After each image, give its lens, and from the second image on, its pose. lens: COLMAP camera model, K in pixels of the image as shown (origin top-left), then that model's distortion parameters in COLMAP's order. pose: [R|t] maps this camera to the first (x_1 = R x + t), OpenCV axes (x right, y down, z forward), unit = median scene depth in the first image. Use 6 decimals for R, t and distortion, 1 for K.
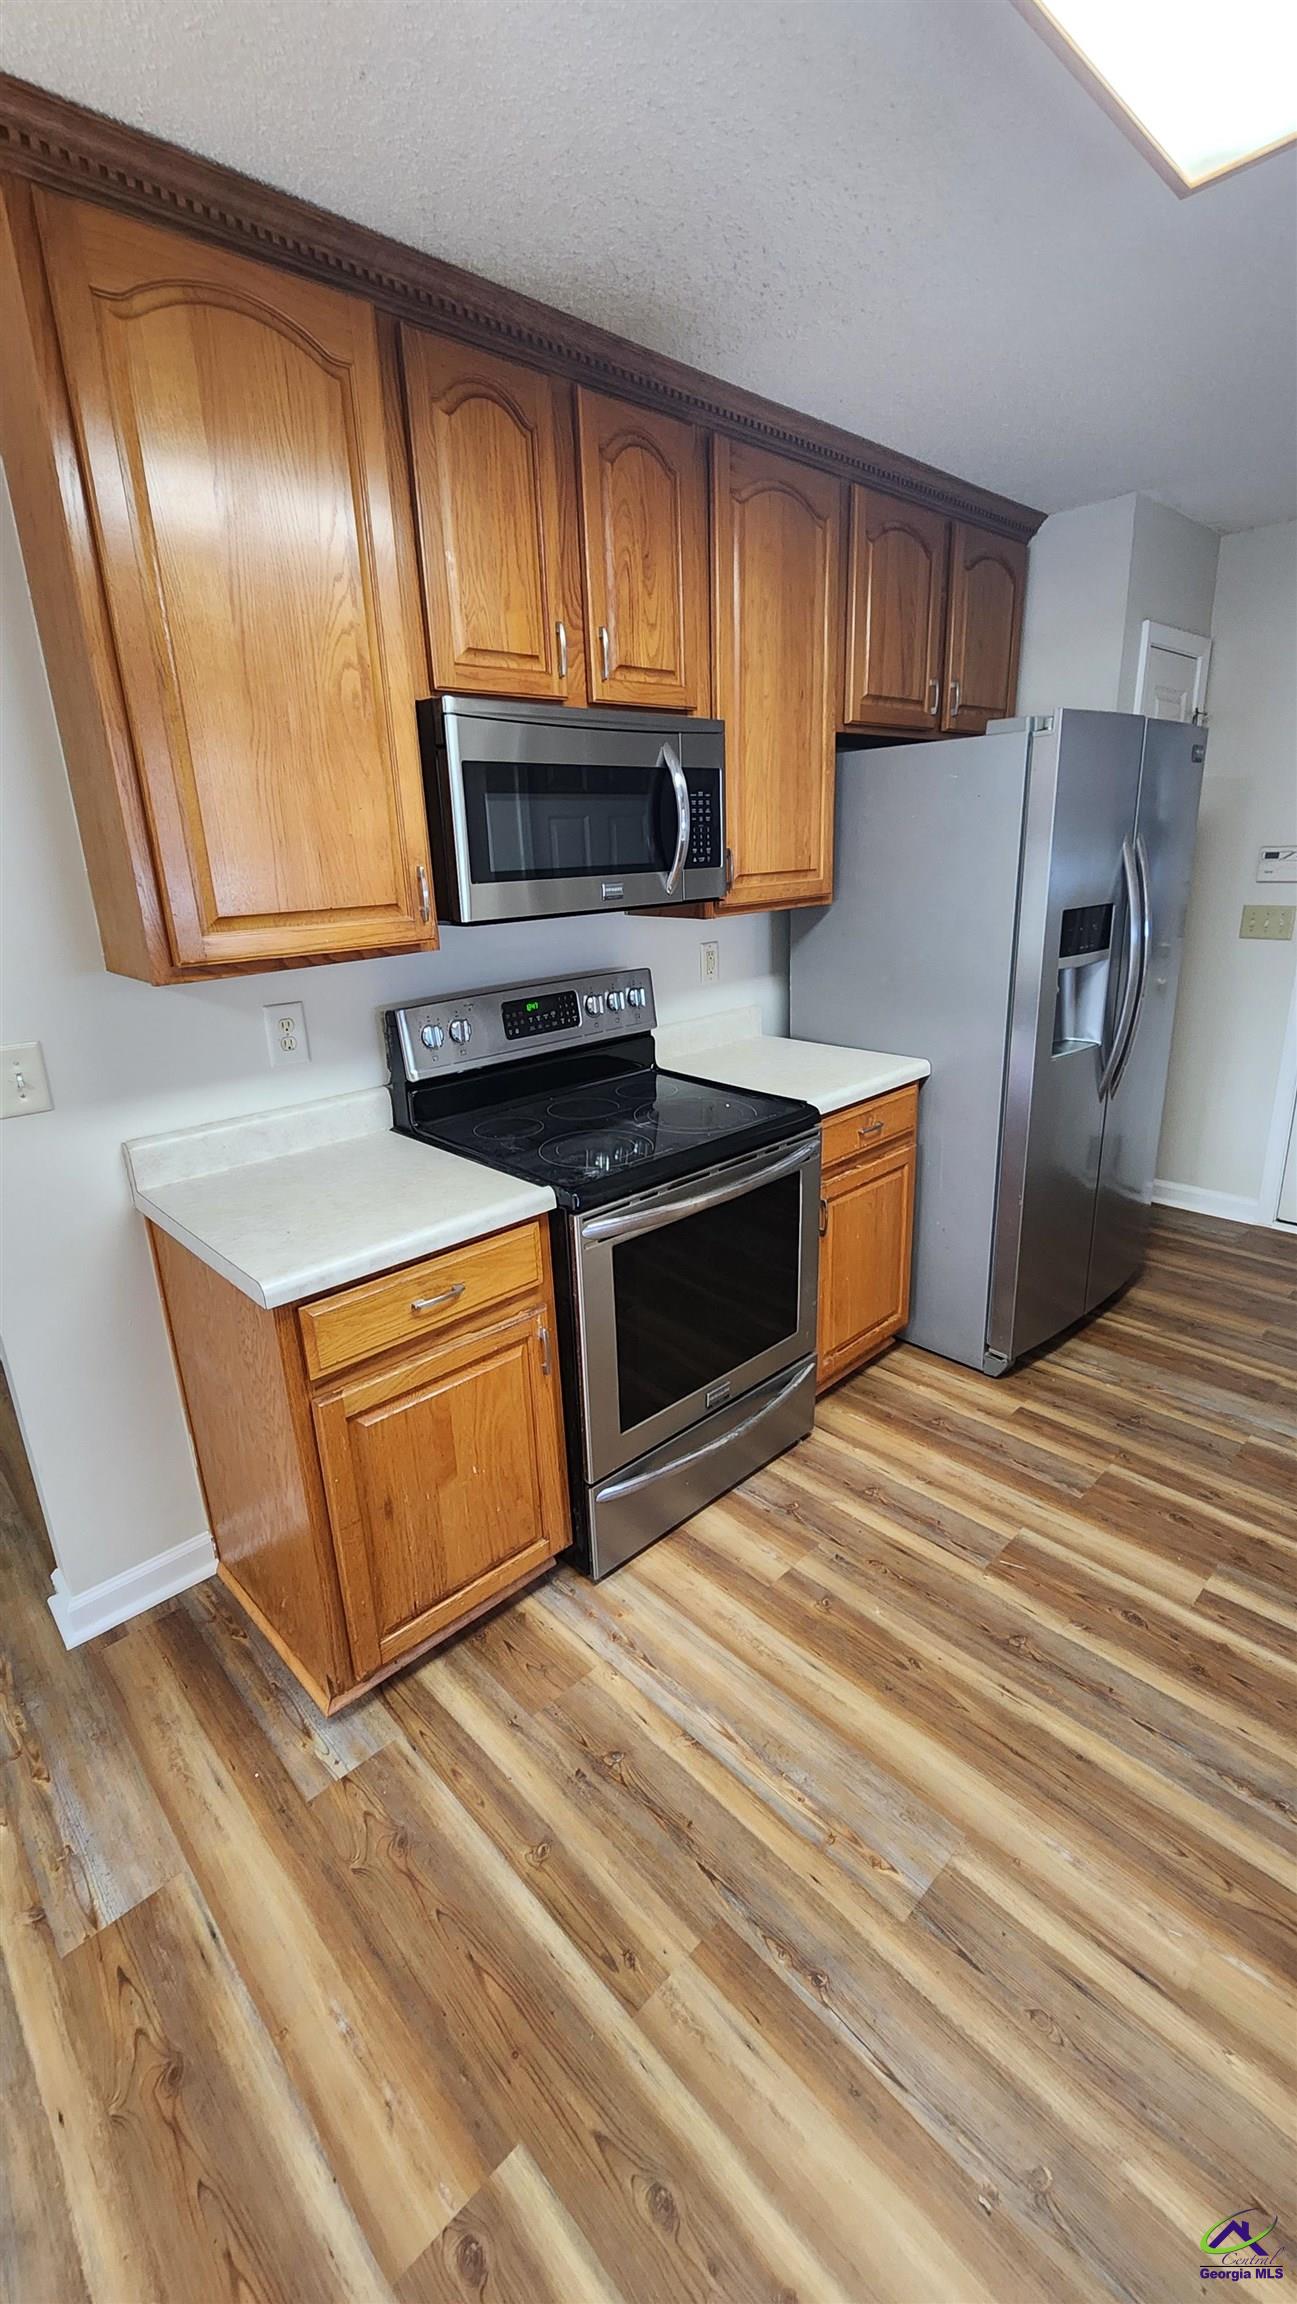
lens RADIAL K [[951.2, 0, 652.4], [0, 951.2, 1137.0], [0, 0, 1]] dist [-0.000155, -0.000905]
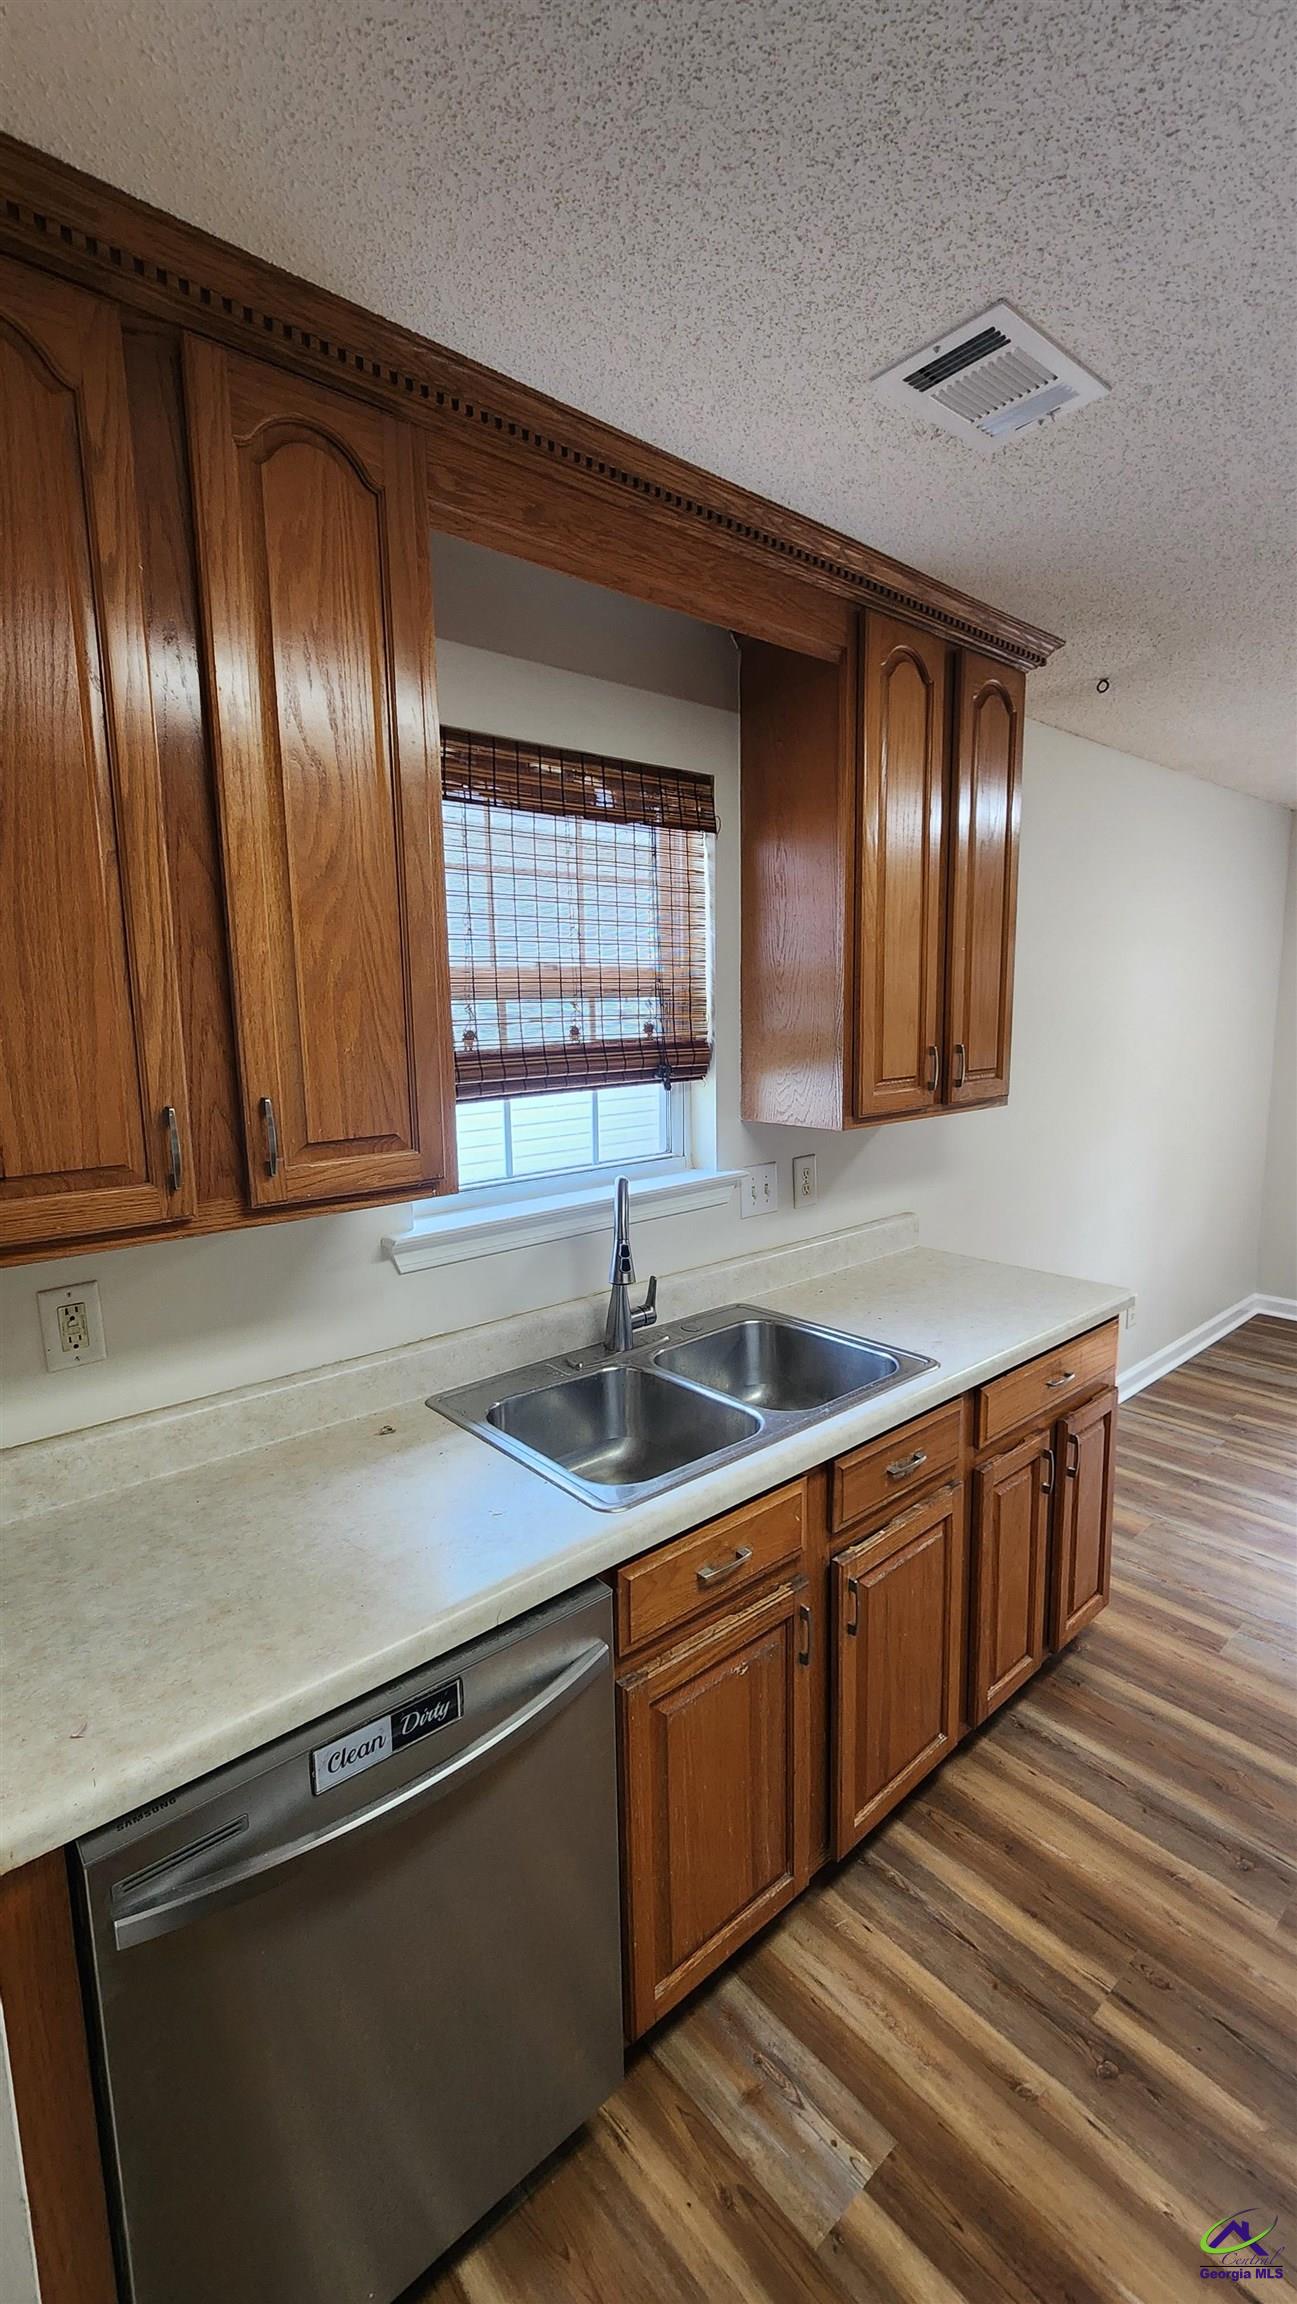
lens RADIAL K [[951.2, 0, 654.0], [0, 951.2, 1140.8], [0, 0, 1]] dist [-0.000155, -0.000905]
pose [[-0.997002, 0.051507, 0.057737, 0.751881], [0.071326, 0.901034, 0.427843, -0.406032], [-0.029986, 0.430679, -0.902007, 1.039901]]
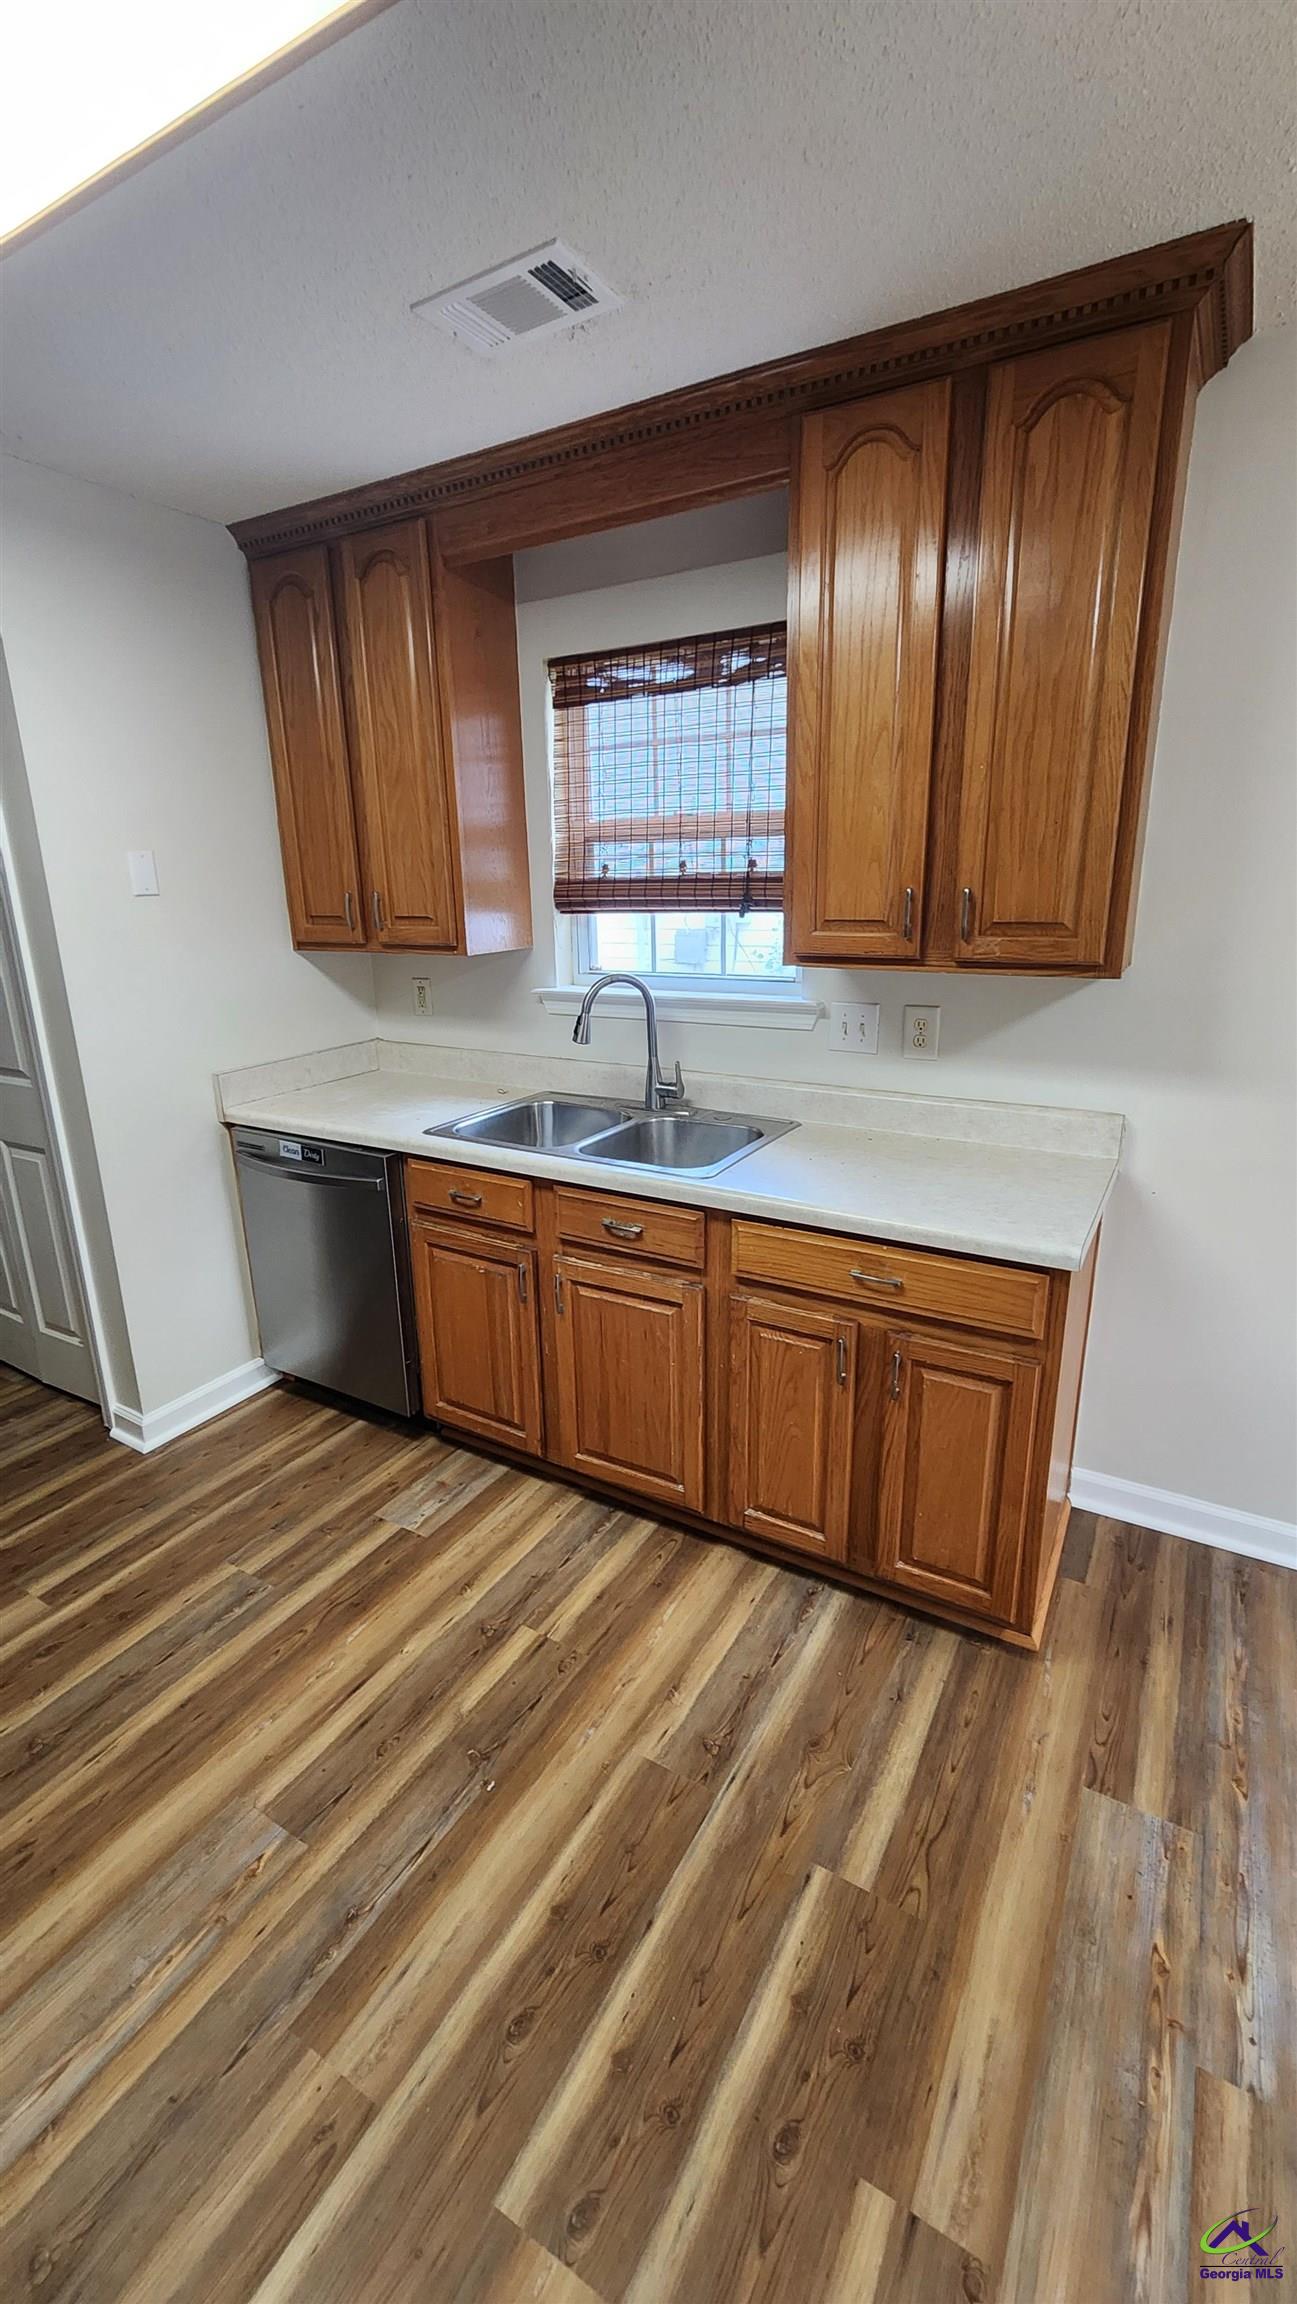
lens RADIAL K [[951.2, 0, 648.7], [0, 951.2, 1139.0], [0, 0, 1]] dist [-0.000155, -0.000905]
pose [[-0.276496, -0.219928, 0.935511, -0.587830], [0.314259, 0.899251, 0.304284, -0.120886], [-0.908180, 0.378126, -0.179525, 0.420997]]
